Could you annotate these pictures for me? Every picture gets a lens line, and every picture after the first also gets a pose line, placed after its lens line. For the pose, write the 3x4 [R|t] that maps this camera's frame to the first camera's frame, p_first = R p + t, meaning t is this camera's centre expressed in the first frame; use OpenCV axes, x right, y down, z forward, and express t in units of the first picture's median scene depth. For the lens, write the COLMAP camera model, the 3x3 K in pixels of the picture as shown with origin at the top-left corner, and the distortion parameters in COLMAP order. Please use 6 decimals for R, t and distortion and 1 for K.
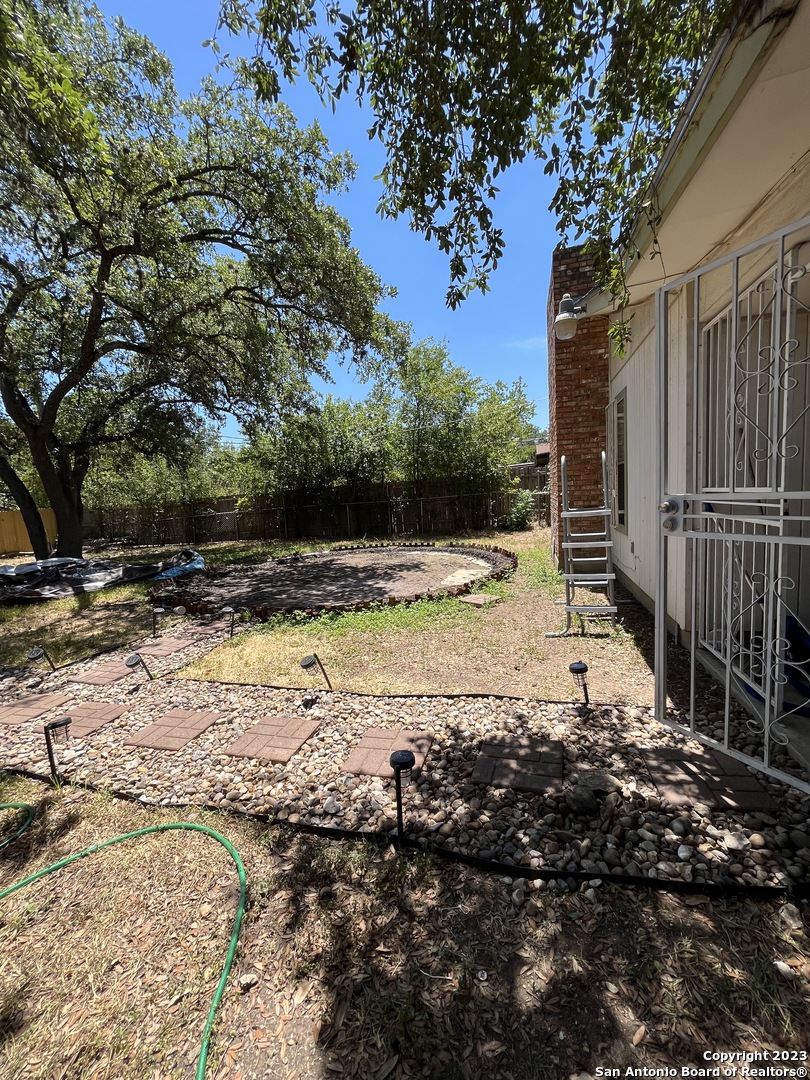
lens RADIAL K [[436.3, 0, 407.0], [0, 436.3, 541.5], [0, 0, 1]] dist [-0.005462, 0.001063]
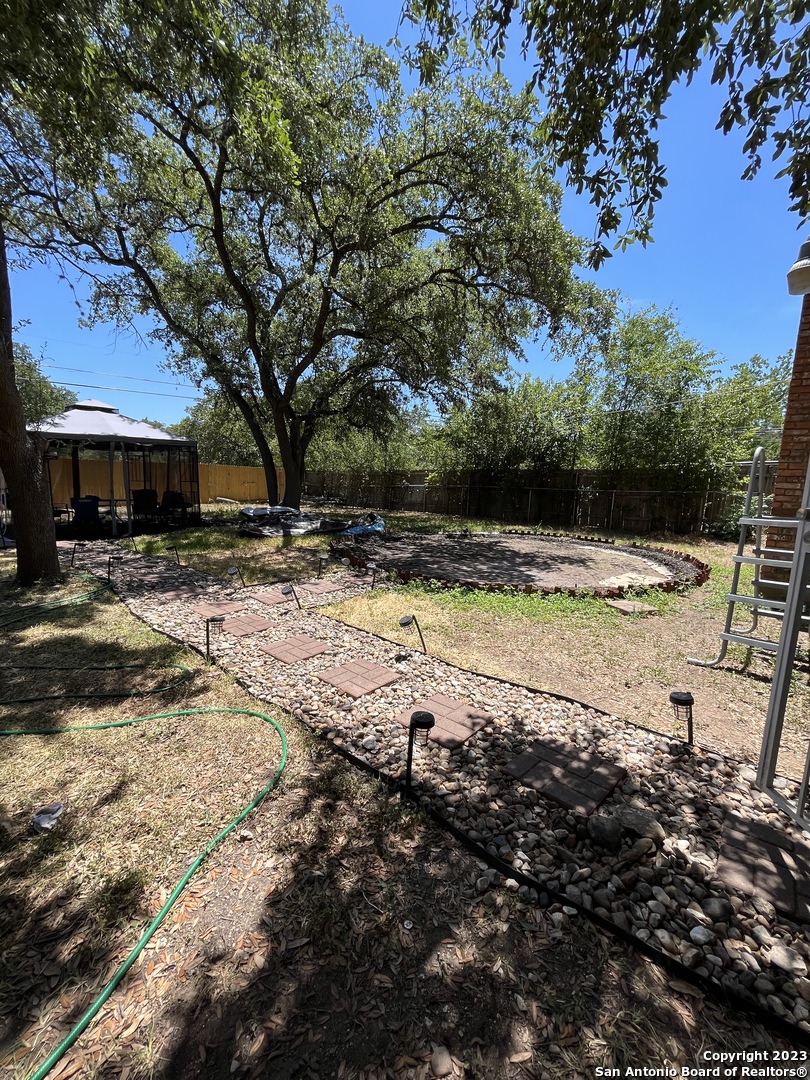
lens RADIAL K [[436.3, 0, 404.6], [0, 436.3, 541.5], [0, 0, 1]] dist [-0.005462, 0.001063]
pose [[0.895039, 0.151688, -0.419400, 0.156352], [-0.135241, 0.988416, 0.068873, 0.005970], [0.424989, -0.004924, 0.905185, 0.018447]]
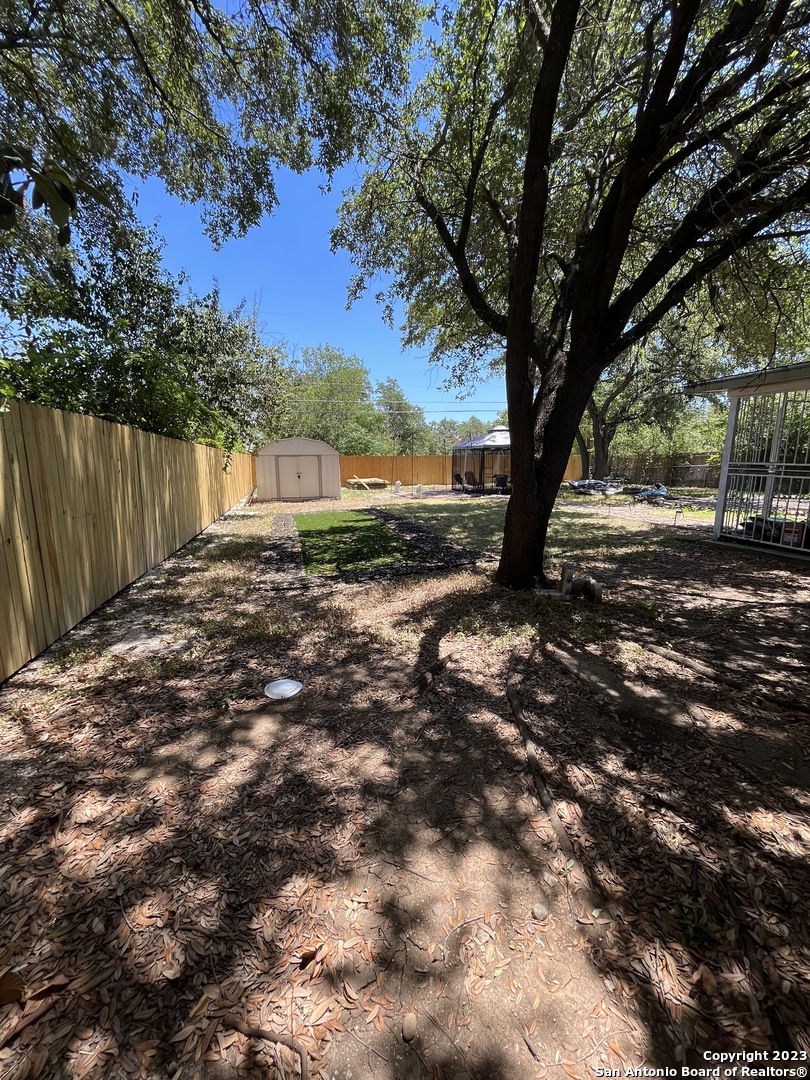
lens RADIAL K [[436.3, 0, 405.6], [0, 436.3, 536.4], [0, 0, 1]] dist [-0.005462, 0.001063]
pose [[0.515025, 0.204837, -0.832341, 1.265844], [-0.122871, 0.978642, 0.164812, 0.168609], [0.848323, 0.017388, 0.529194, -2.098537]]
